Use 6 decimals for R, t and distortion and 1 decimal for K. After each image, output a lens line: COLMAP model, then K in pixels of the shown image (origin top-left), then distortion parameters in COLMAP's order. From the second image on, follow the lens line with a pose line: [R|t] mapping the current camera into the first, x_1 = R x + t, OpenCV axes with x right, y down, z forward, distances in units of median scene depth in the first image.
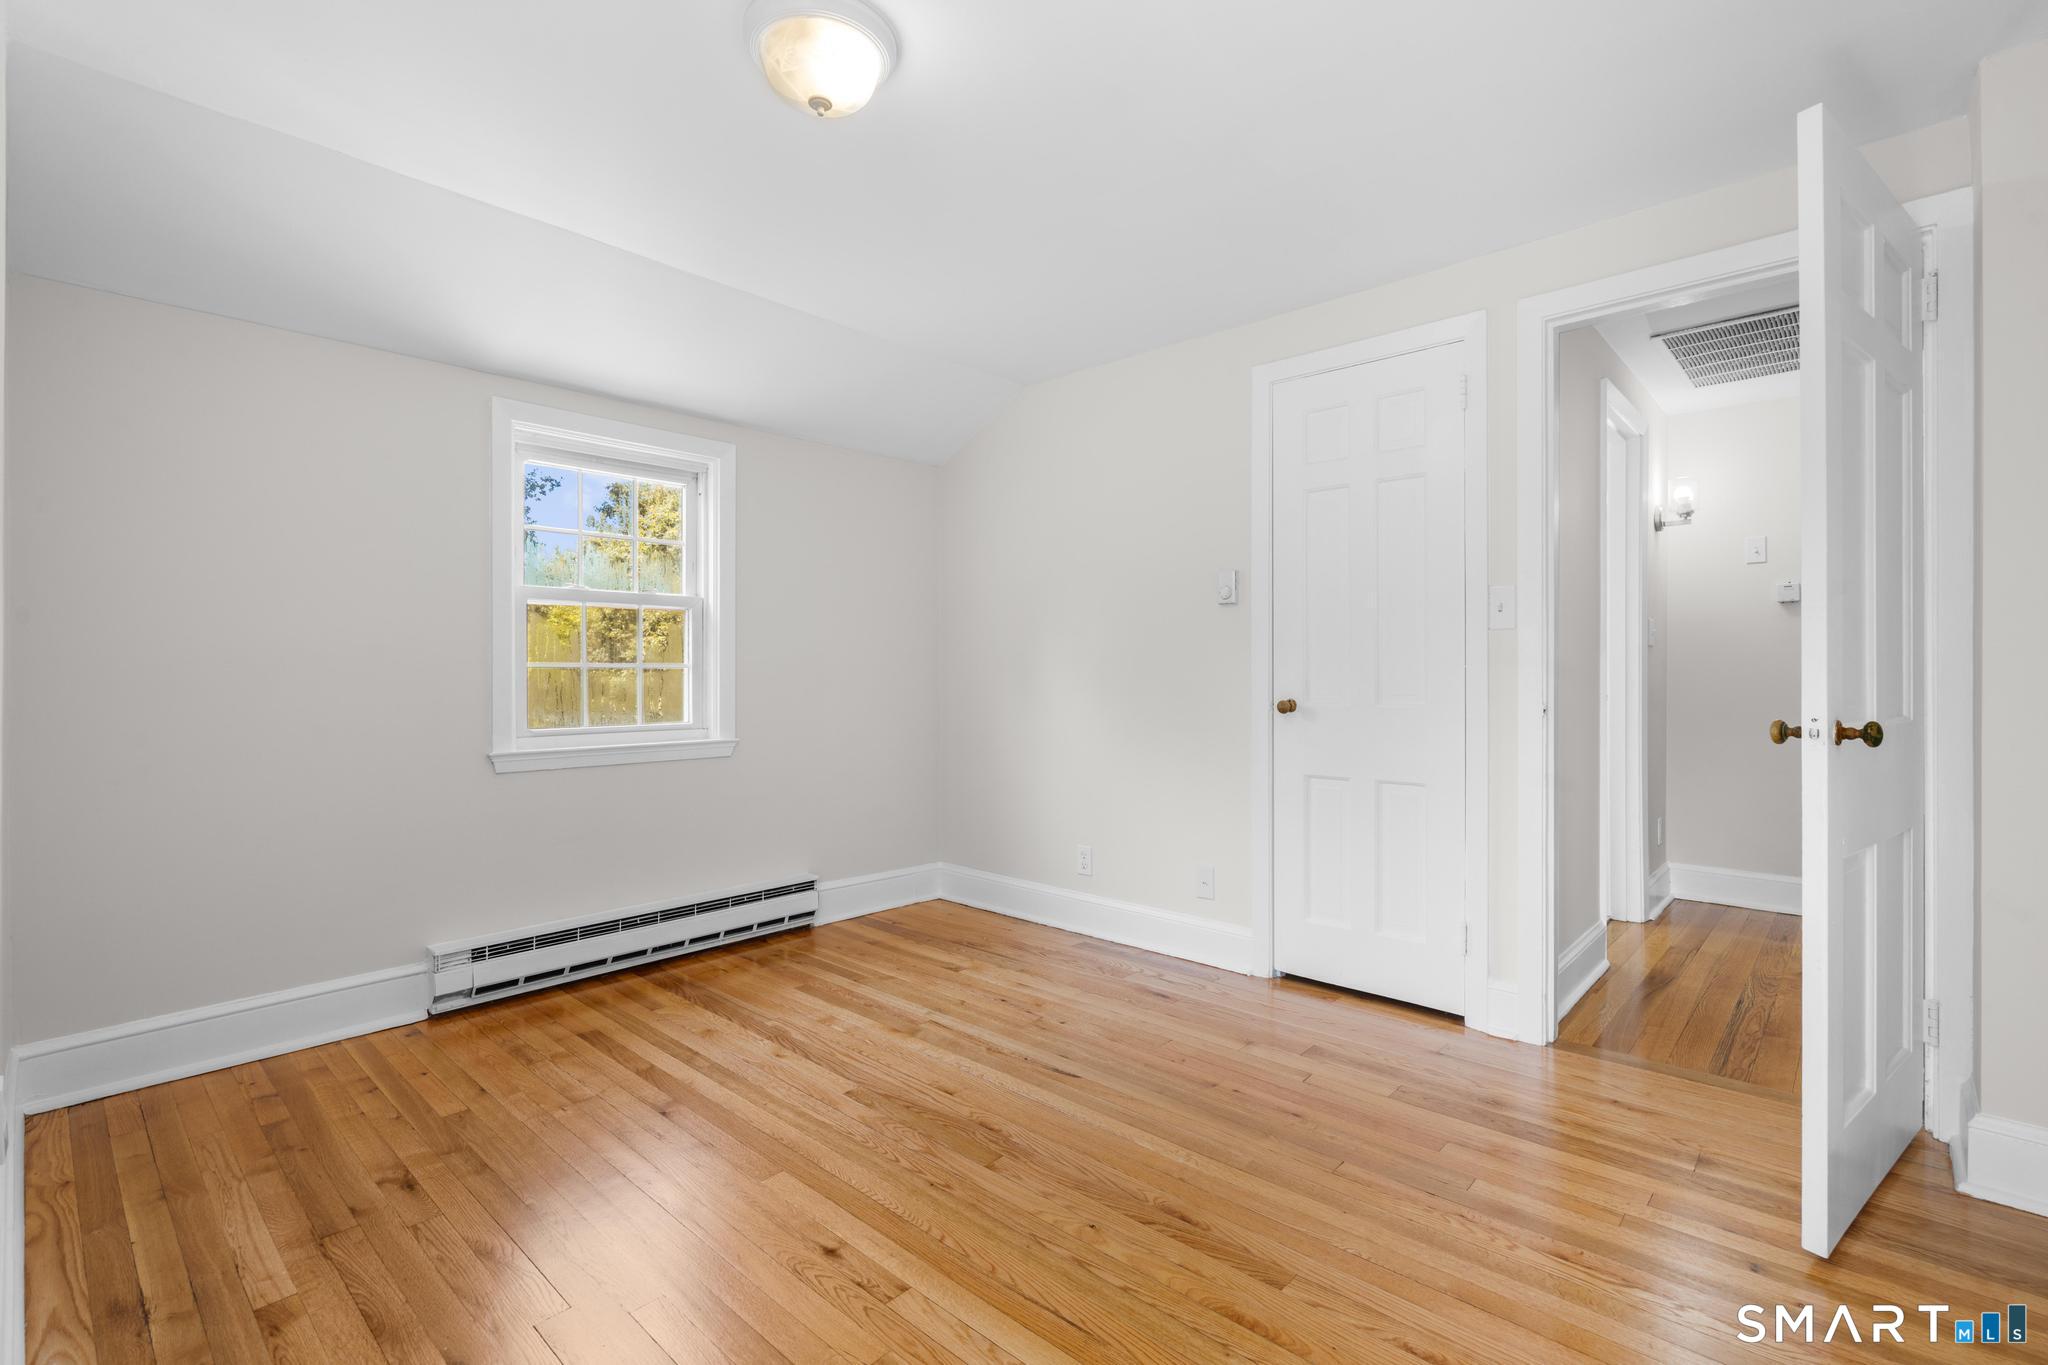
lens RADIAL K [[927.7, 0, 1031.6], [0, 927.7, 673.9], [0, 0, 1]] dist [-0.003581, 0.003369]
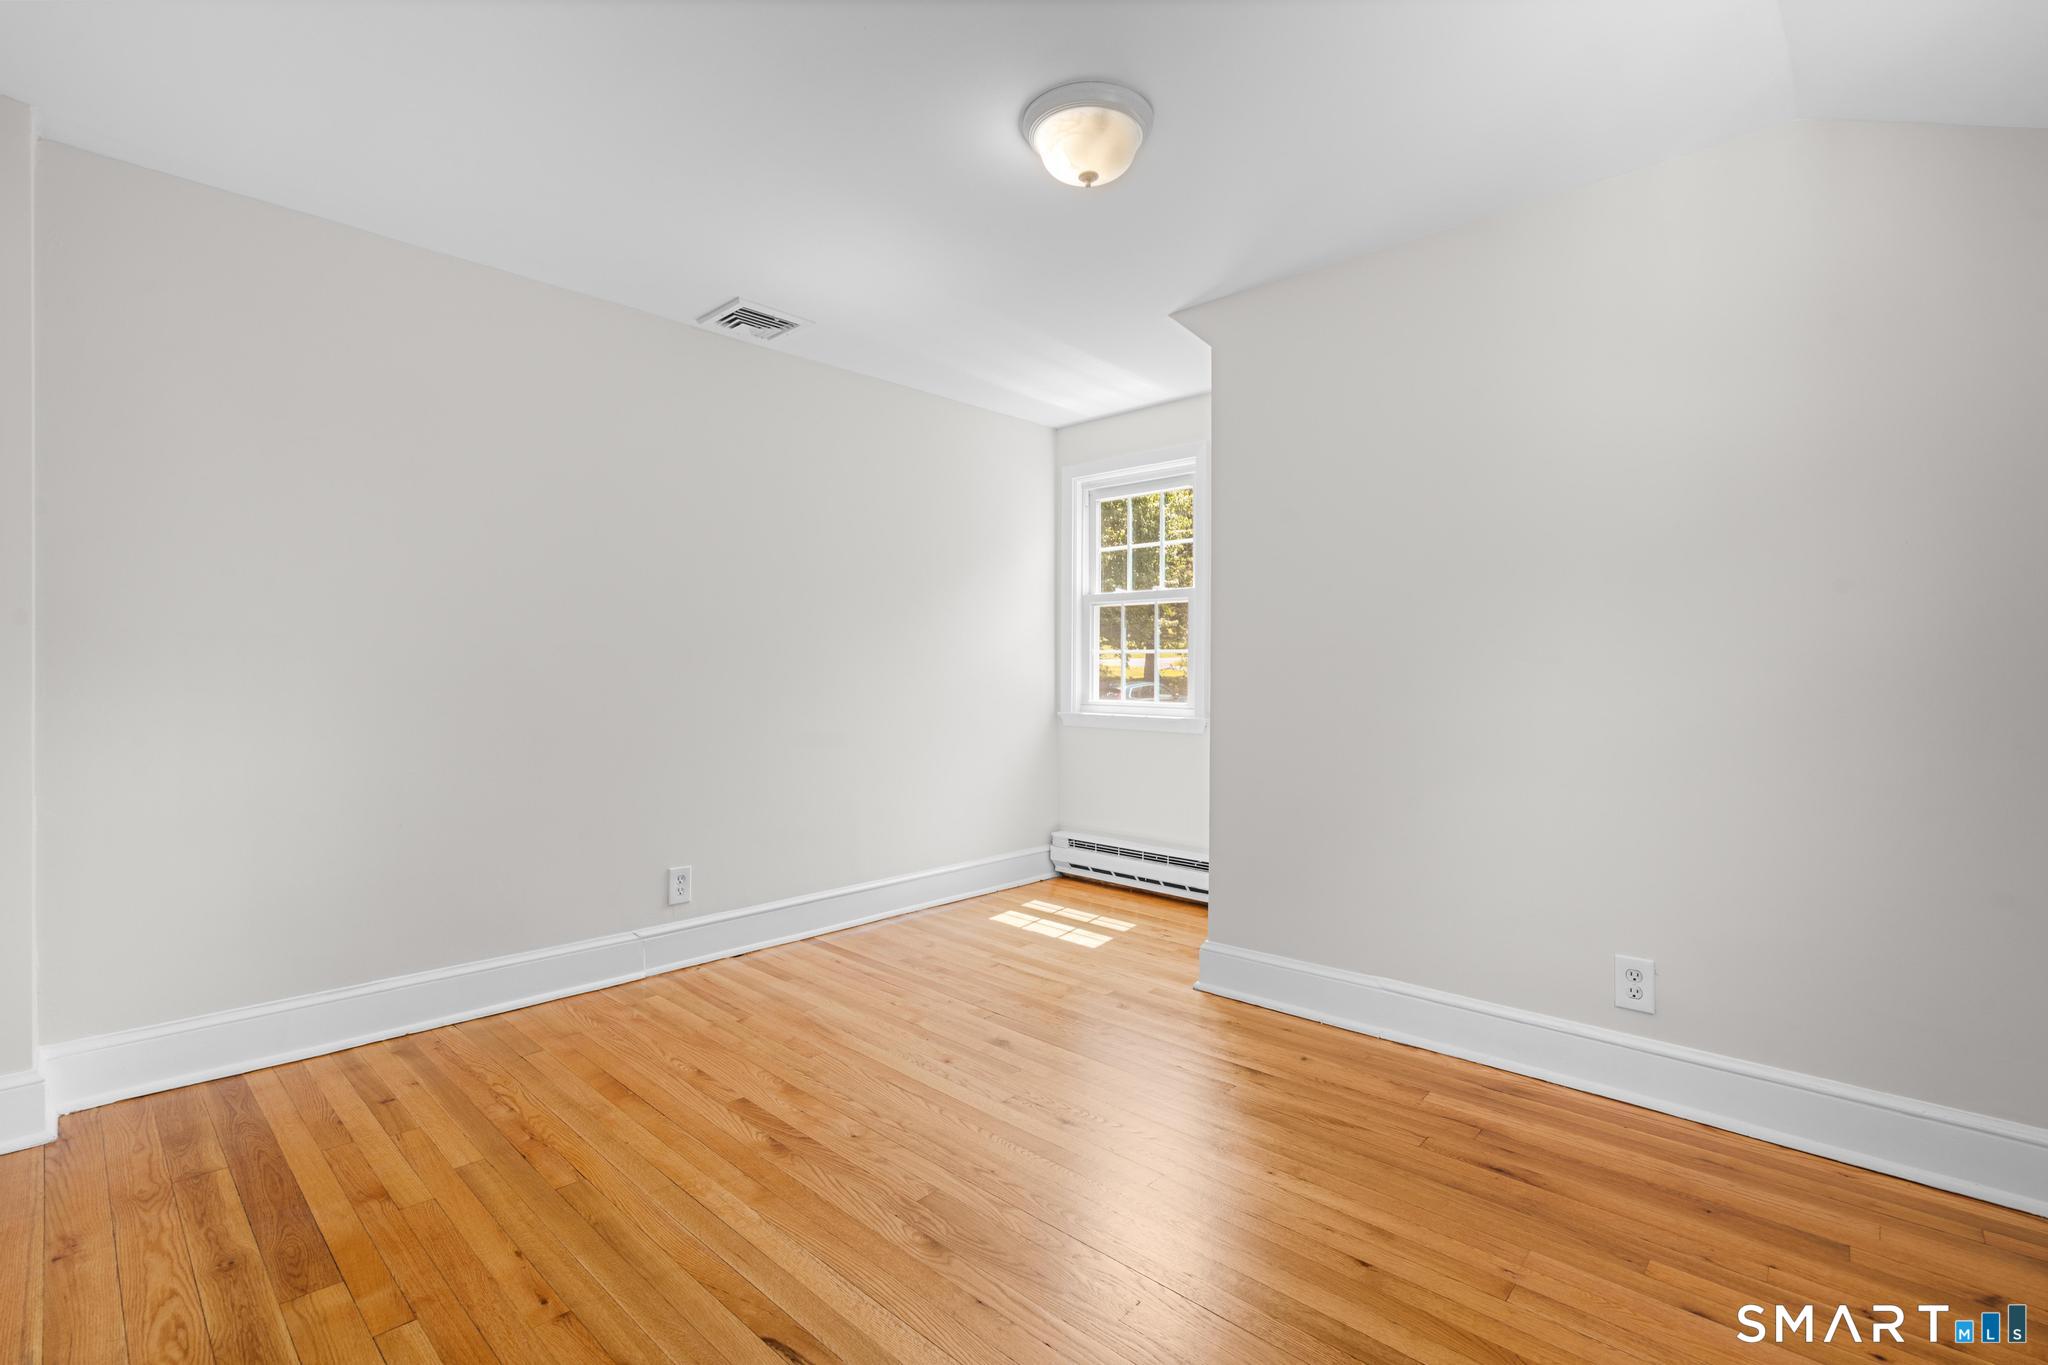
lens RADIAL K [[920.8, 0, 1028.9], [0, 920.8, 670.0], [0, 0, 1]] dist [-0.008275, 0.000259]
pose [[-0.999930, -0.002345, 0.011605, -0.119998], [-0.002439, 0.999964, -0.008123, 0.004863], [-0.011585, -0.008151, -0.999900, 1.526847]]
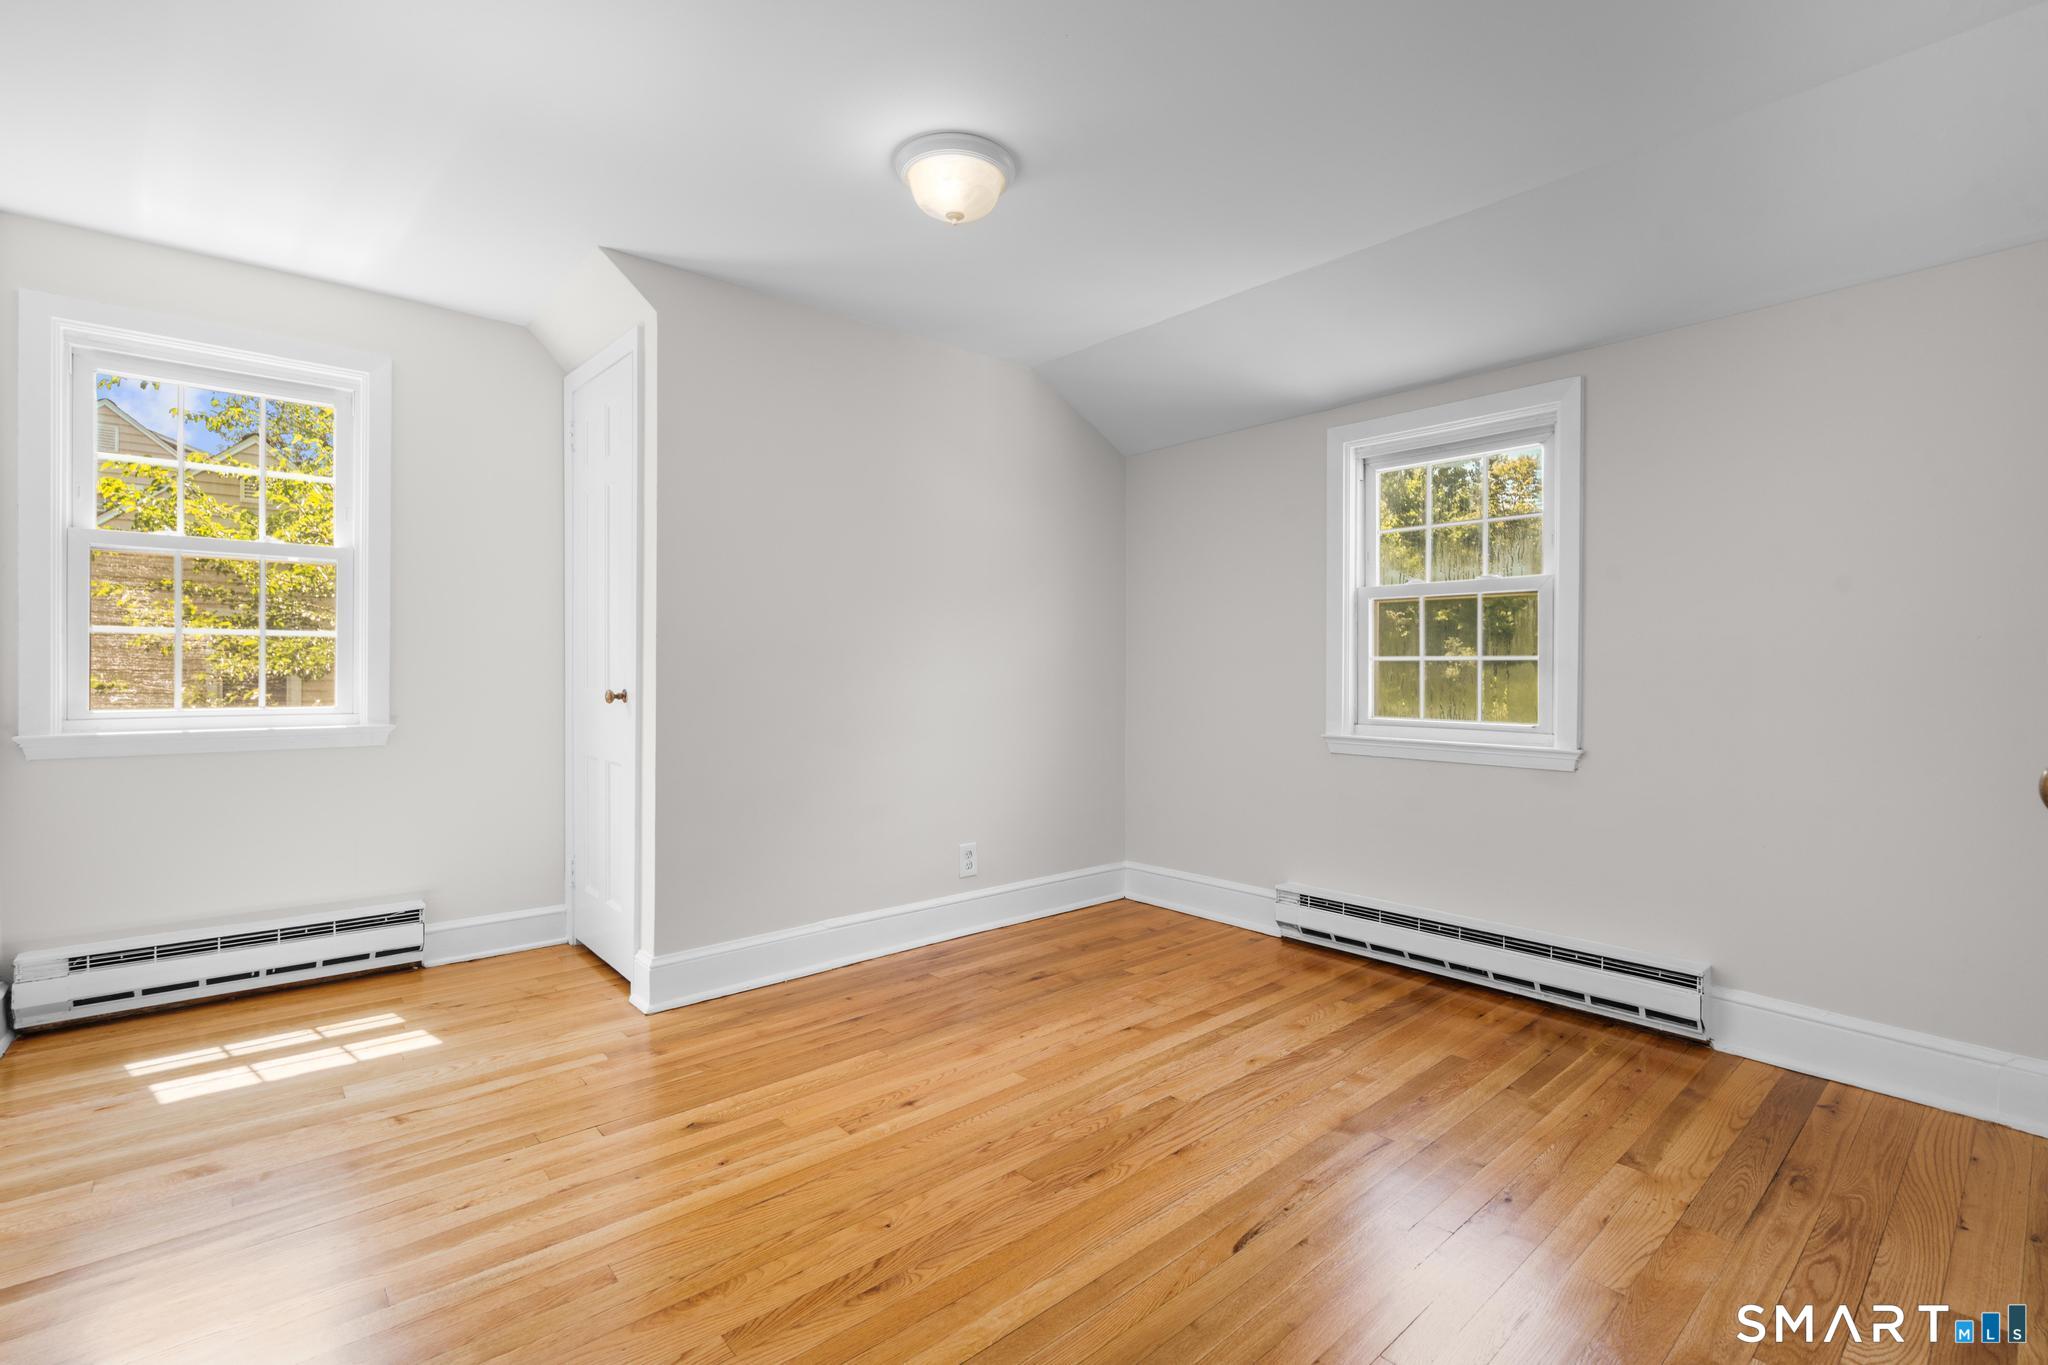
lens RADIAL K [[920.8, 0, 1028.9], [0, 920.8, 670.0], [0, 0, 1]] dist [-0.008275, 0.000259]
pose [[-0.113749, 0.006902, -0.993485, 0.717269], [-0.000661, 0.999975, 0.007022, -0.005893], [0.993509, 0.001455, -0.113742, 0.883851]]
